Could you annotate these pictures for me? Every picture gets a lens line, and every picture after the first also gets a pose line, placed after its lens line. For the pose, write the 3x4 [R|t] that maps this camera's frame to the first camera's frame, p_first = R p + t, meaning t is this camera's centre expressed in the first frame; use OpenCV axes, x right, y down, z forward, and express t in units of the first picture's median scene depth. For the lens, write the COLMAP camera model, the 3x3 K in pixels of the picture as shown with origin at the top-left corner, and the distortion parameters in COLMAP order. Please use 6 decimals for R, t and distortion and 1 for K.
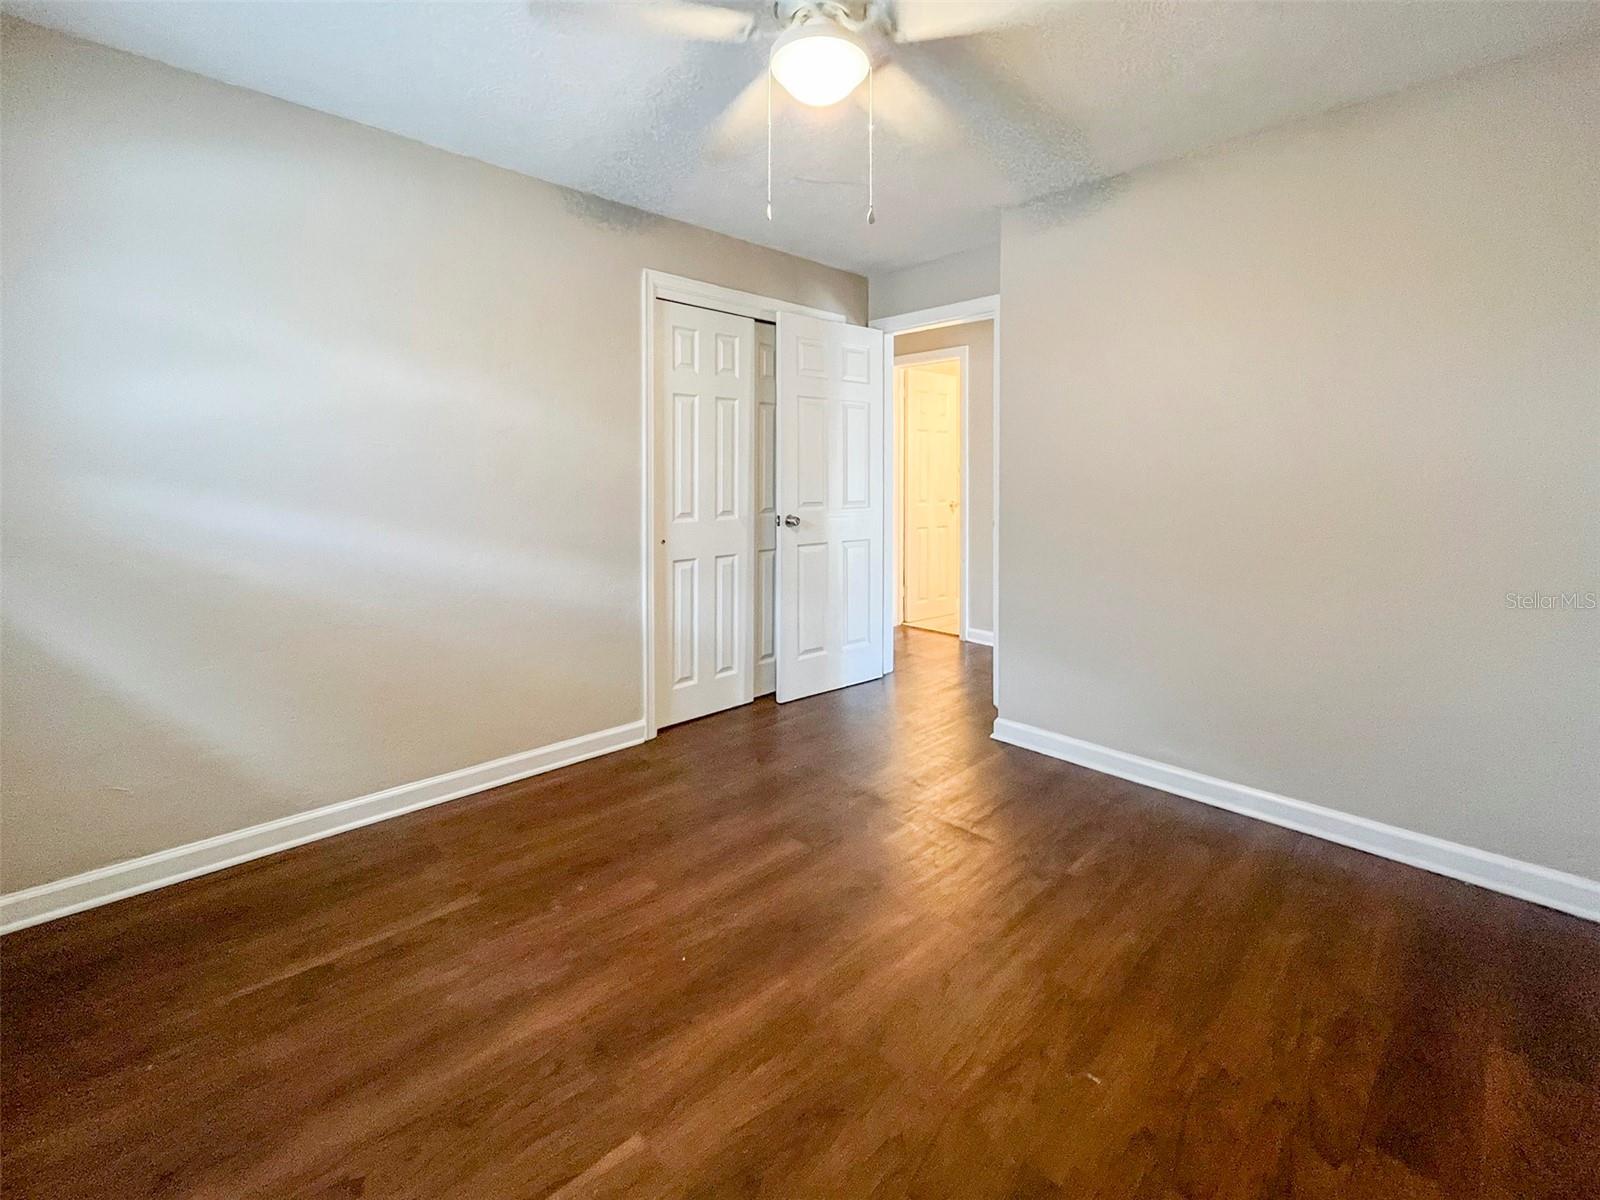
lens RADIAL K [[673.5, 0, 800.0], [0, 673.5, 600.0], [0, 0, 1]] dist [-0.009582, -0.000083]
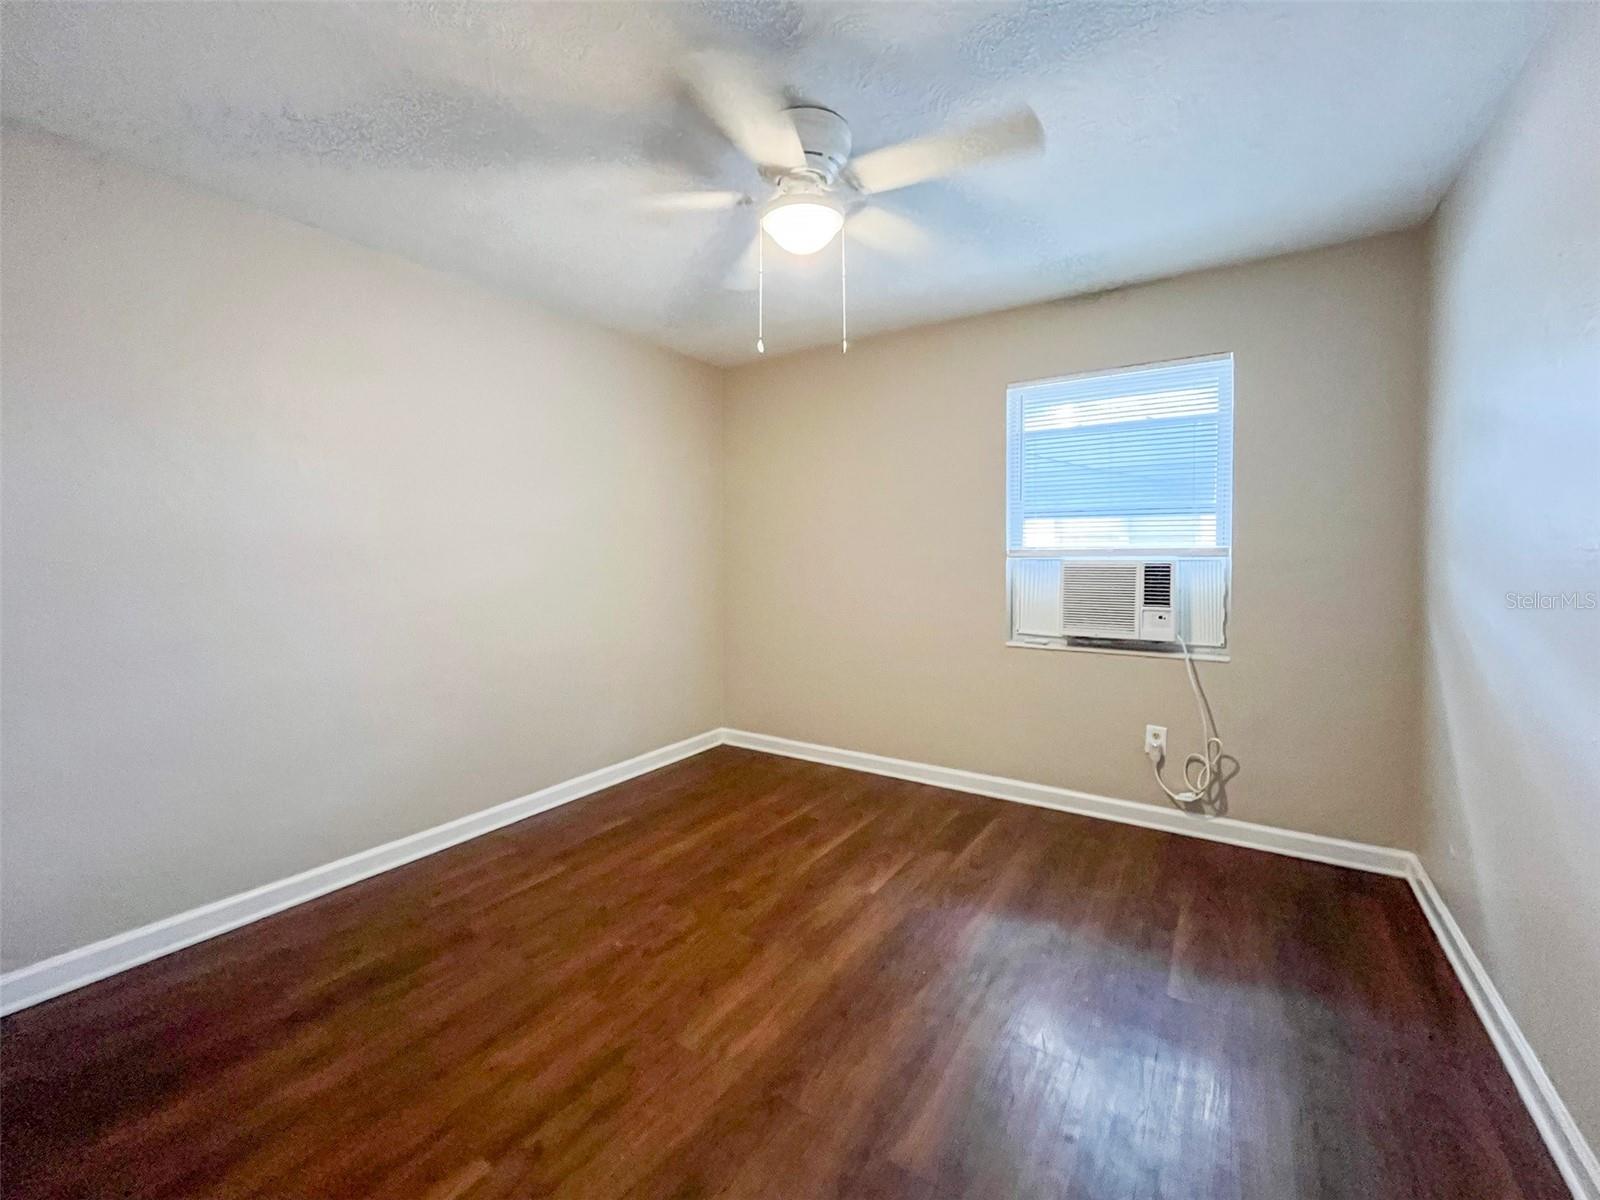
lens RADIAL K [[673.5, 0, 800.0], [0, 673.5, 600.0], [0, 0, 1]] dist [-0.009582, -0.000083]
pose [[-0.972905, 0.011022, -0.230940, 0.368264], [-0.043396, 0.972404, 0.229231, -0.433413], [0.227094, 0.233042, -0.945579, 2.308987]]
